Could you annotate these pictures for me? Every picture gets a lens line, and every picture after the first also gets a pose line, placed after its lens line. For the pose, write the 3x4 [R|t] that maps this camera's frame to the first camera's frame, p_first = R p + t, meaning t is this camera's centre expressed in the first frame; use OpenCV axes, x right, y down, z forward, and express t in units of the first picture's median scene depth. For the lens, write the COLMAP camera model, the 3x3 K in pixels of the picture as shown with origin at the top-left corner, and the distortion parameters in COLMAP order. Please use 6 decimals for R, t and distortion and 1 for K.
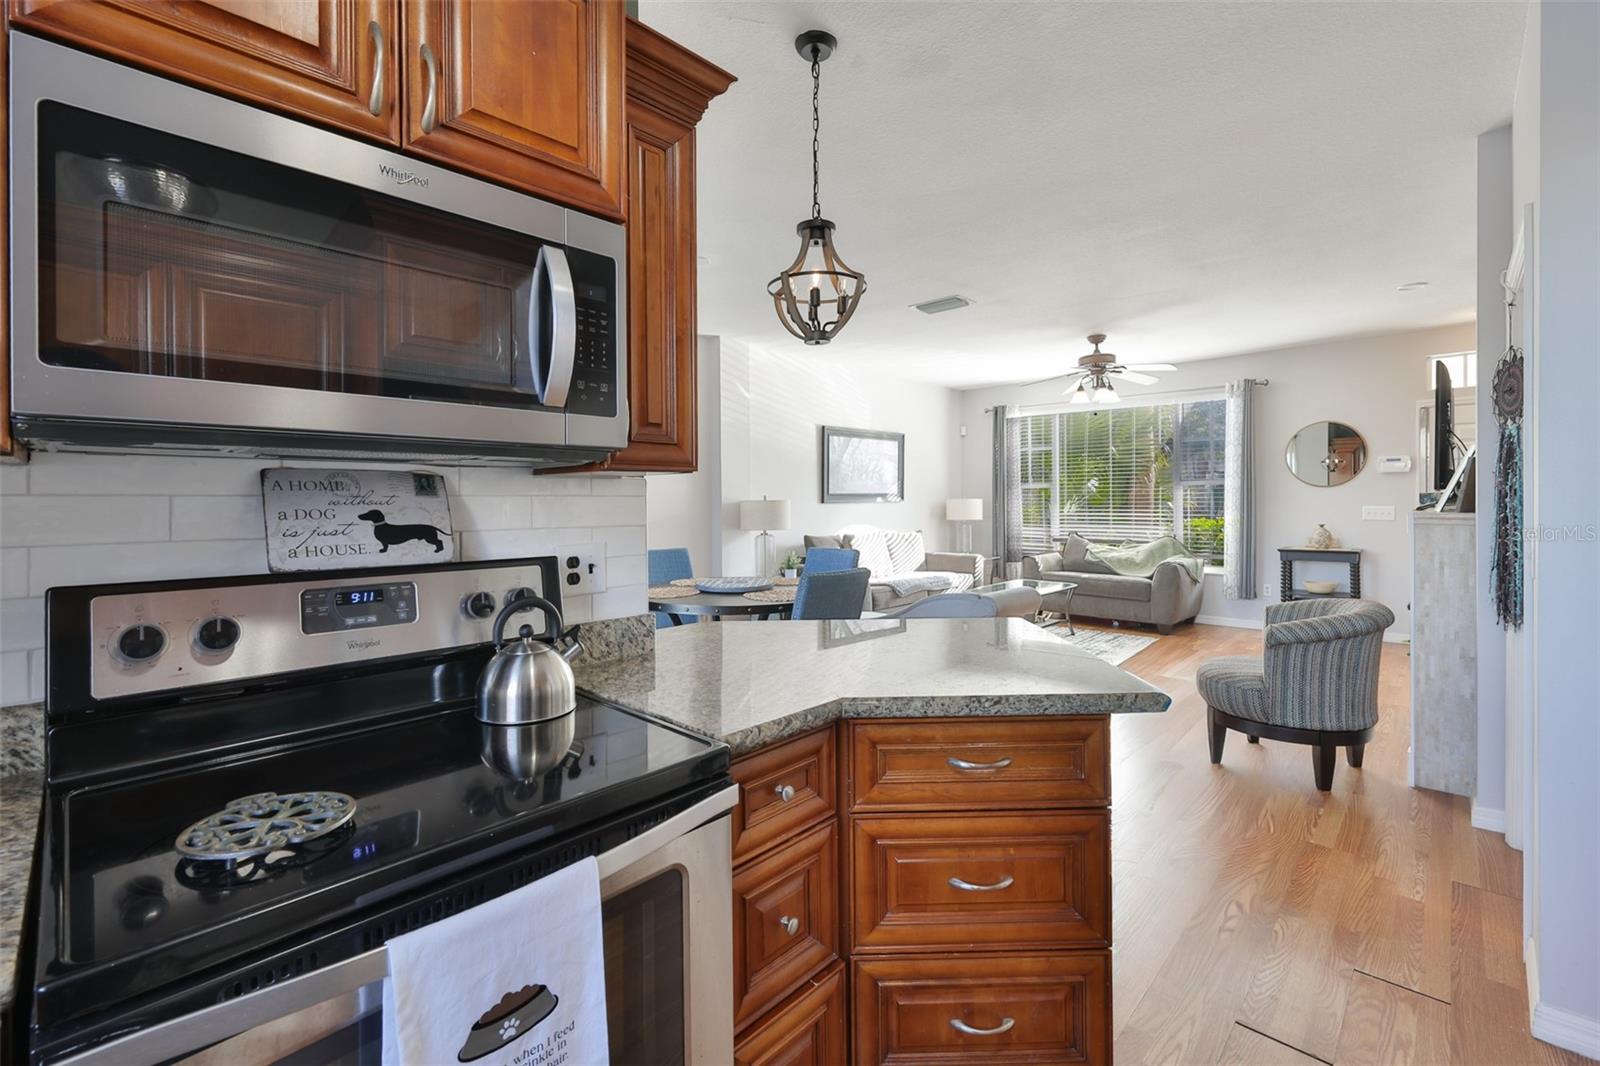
lens RADIAL K [[694.3, 0, 797.9], [0, 694.3, 508.0], [0, 0, 1]] dist [-0.005000, 0.000880]
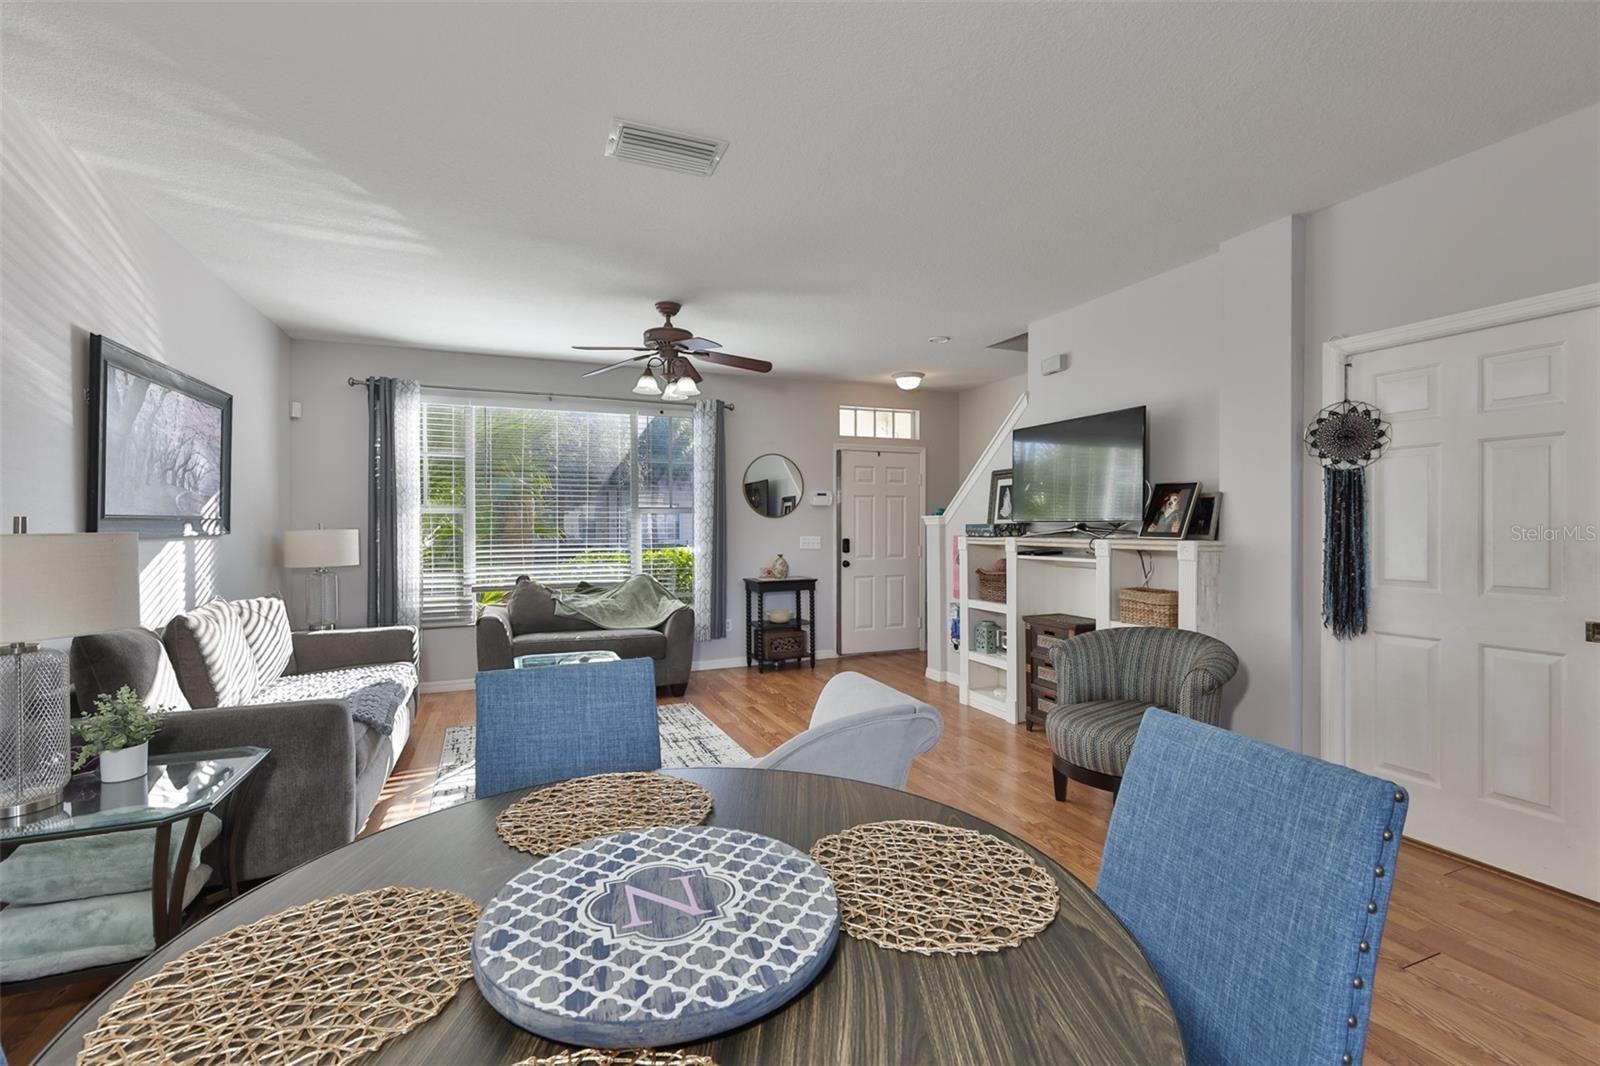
lens RADIAL K [[694.3, 0, 795.6], [0, 694.3, 529.2], [0, 0, 1]] dist [-0.005000, 0.000880]
pose [[0.384136, 0.001079, 0.923276, -0.169632], [0.012990, 0.999894, -0.006573, -0.005912], [-0.923185, 0.014518, 0.384082, 0.539915]]
